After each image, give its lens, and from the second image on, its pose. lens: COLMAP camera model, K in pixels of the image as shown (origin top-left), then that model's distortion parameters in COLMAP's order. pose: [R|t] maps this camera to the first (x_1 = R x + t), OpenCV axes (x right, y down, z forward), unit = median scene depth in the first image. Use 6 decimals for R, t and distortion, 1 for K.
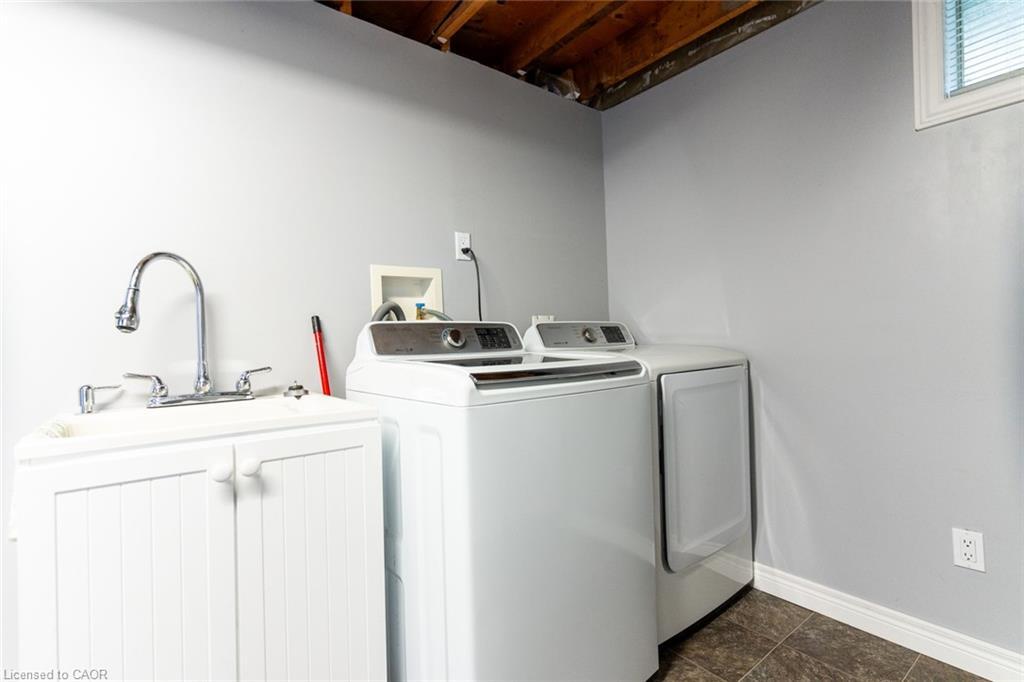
lens RADIAL K [[482.7, 0, 508.9], [0, 482.7, 338.8], [0, 0, 1]] dist [0.001666, 0.001347]
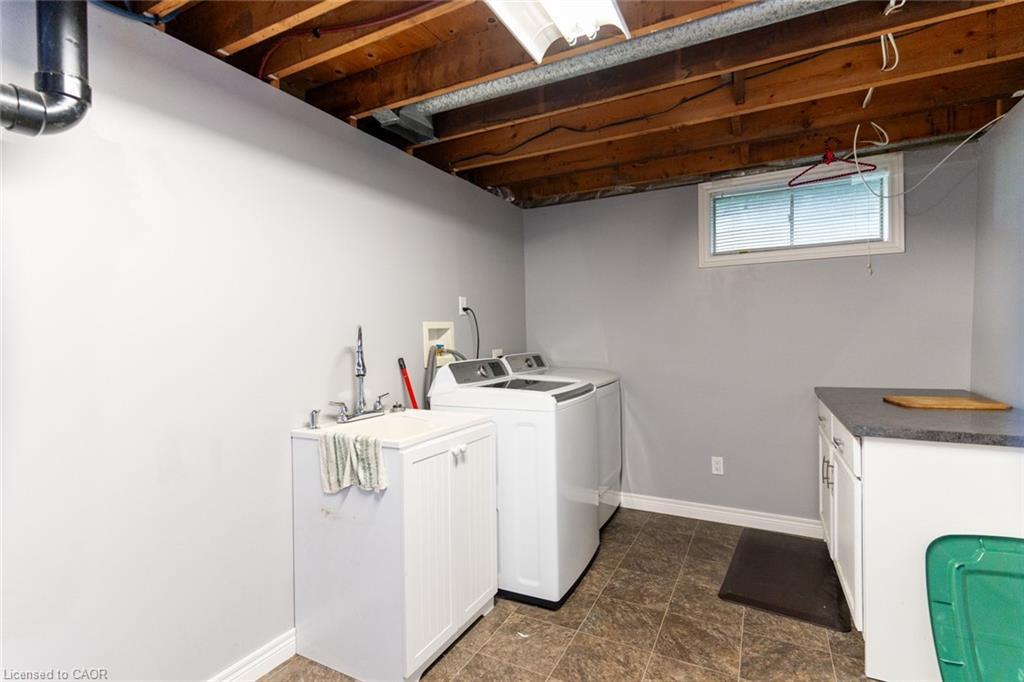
lens RADIAL K [[482.7, 0, 508.9], [0, 482.7, 338.8], [0, 0, 1]] dist [0.001666, 0.001347]
pose [[0.911686, 0.010104, 0.410762, -0.615730], [-0.008989, 0.999949, -0.004646, -0.088561], [-0.410788, 0.000543, 0.911731, -0.454259]]
